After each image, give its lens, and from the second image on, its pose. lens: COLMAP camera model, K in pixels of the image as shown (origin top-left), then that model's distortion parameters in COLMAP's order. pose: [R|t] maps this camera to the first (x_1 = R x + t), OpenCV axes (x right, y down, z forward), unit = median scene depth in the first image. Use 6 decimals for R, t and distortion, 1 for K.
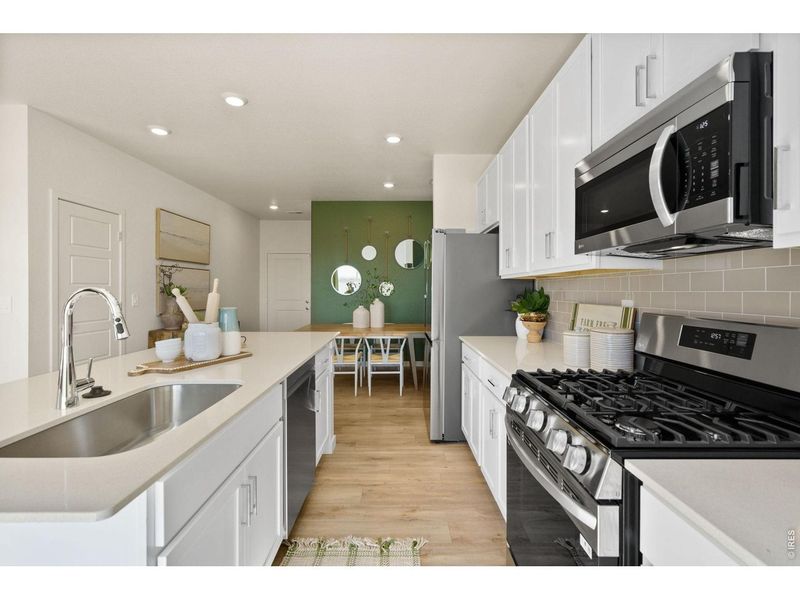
lens RADIAL K [[369.4, 0, 404.4], [0, 369.4, 293.4], [0, 0, 1]] dist [-0.003329, -0.000107]
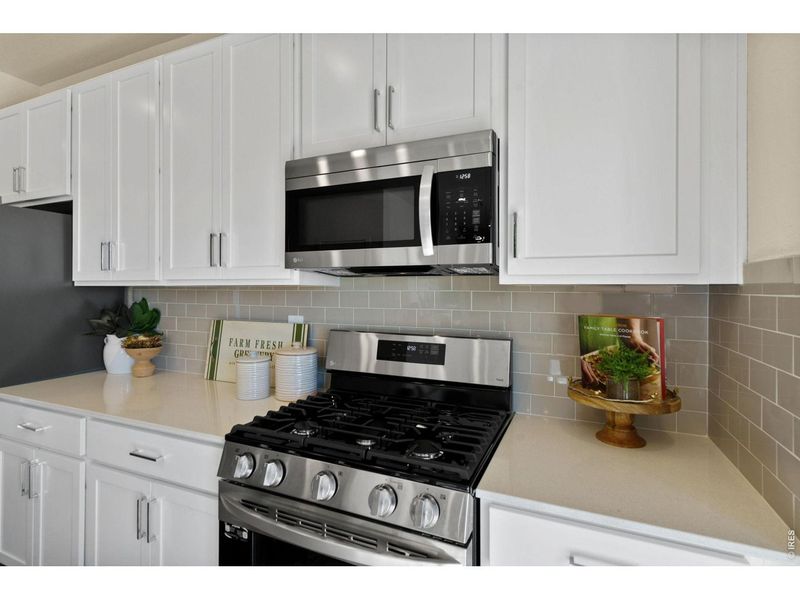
lens RADIAL K [[402.1, 0, 398.2], [0, 402.1, 291.9], [0, 0, 1]] dist [0.000124, 0.000375]
pose [[0.416578, -0.004021, 0.909091, -0.269032], [0.005167, 0.999985, 0.002055, -0.052965], [-0.909085, 0.003841, 0.416592, 0.387068]]
